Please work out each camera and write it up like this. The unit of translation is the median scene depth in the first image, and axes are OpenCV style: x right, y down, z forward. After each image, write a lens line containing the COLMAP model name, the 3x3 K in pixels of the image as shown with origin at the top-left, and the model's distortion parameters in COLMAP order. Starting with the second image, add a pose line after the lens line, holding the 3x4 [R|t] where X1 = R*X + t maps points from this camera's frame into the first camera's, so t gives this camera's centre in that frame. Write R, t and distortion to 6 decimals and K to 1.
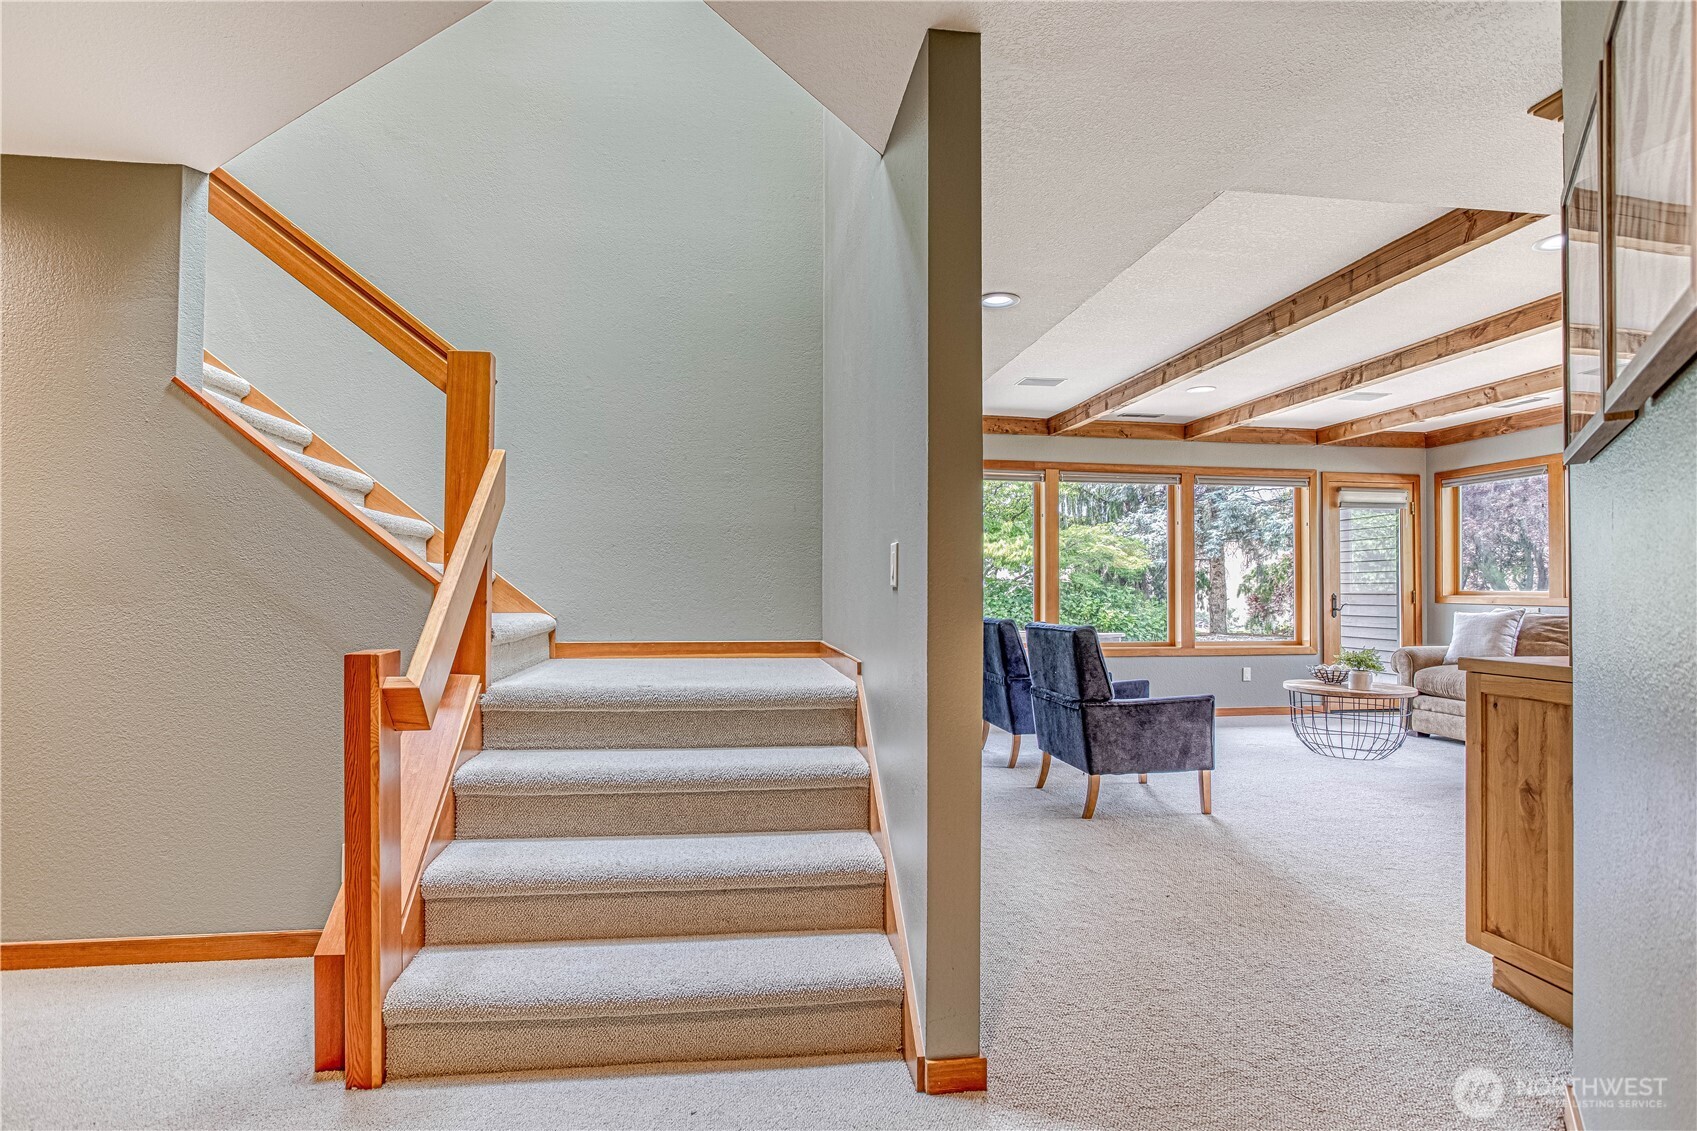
lens RADIAL K [[830.0, 0, 830.4], [0, 830.0, 575.5], [0, 0, 1]] dist [-0.052230, 0.022843]
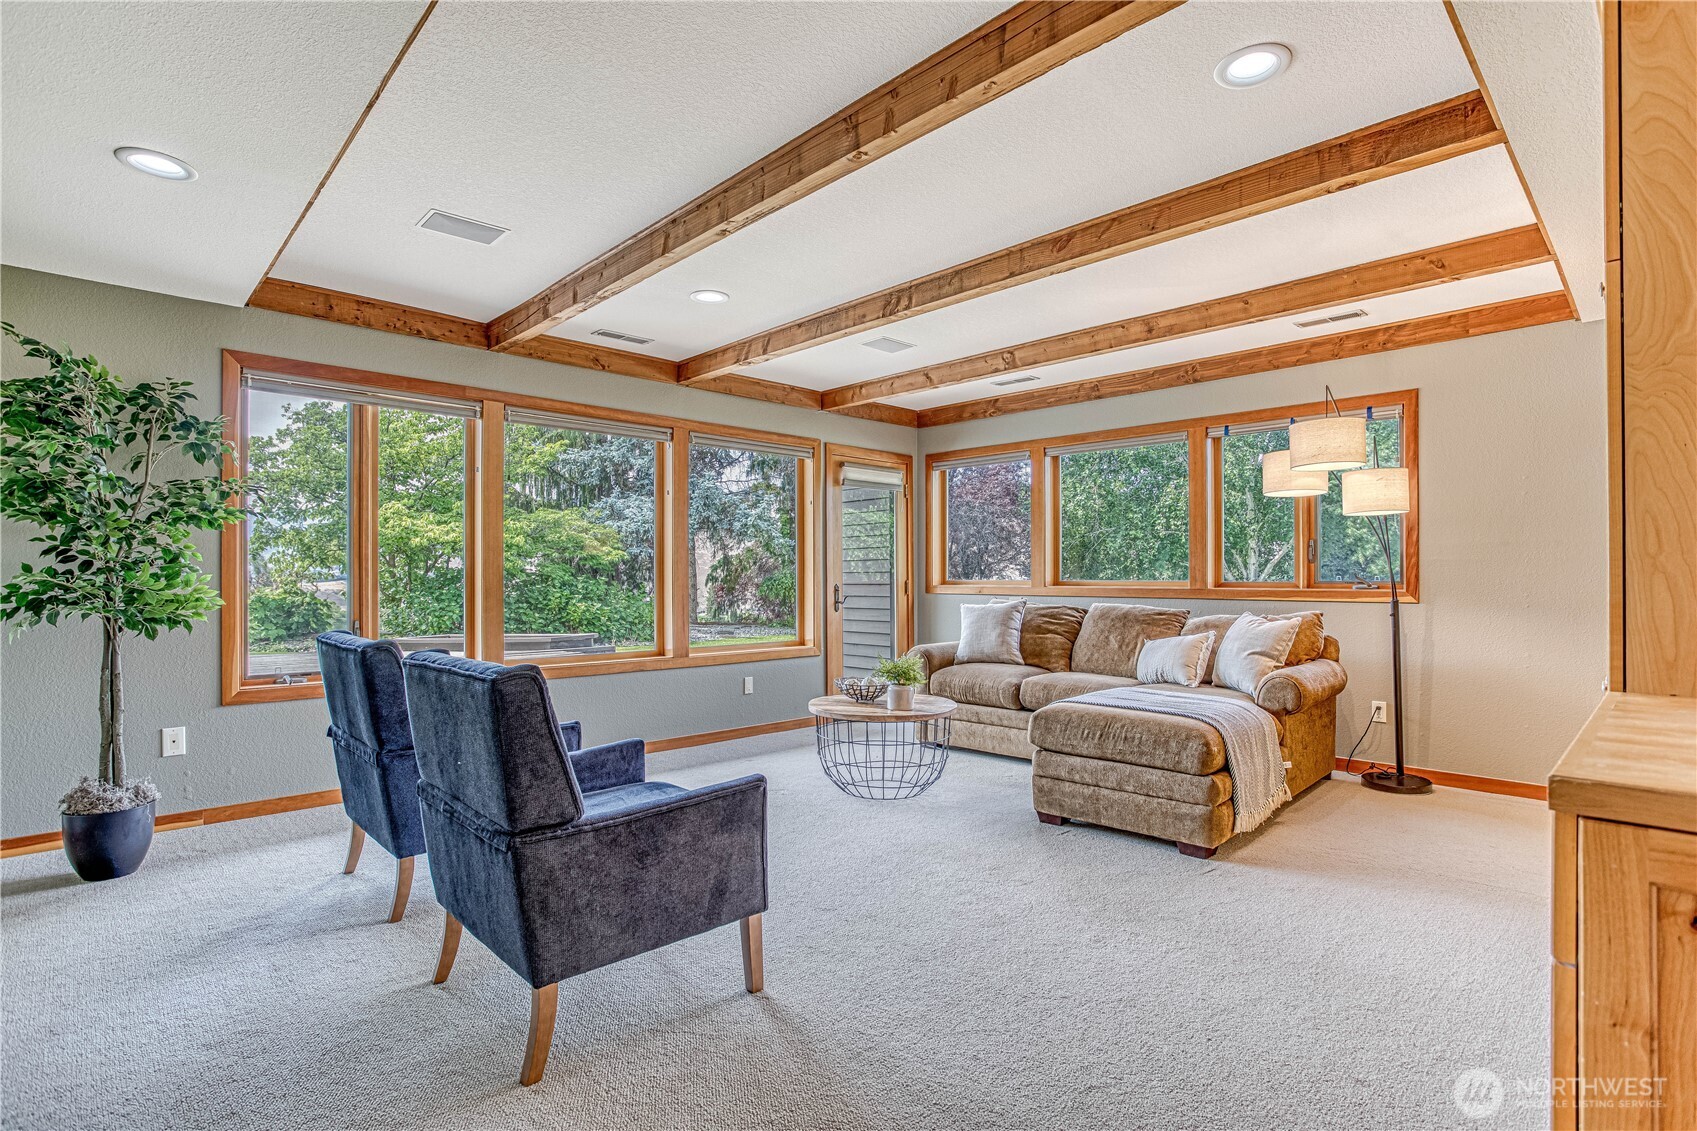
lens RADIAL K [[830.0, 0, 830.4], [0, 830.0, 575.5], [0, 0, 1]] dist [-0.052230, 0.022843]
pose [[0.814487, -0.003176, 0.580173, 0.117715], [-0.003812, 0.999934, 0.010827, 0.004100], [-0.580169, -0.011030, 0.814421, 0.338660]]
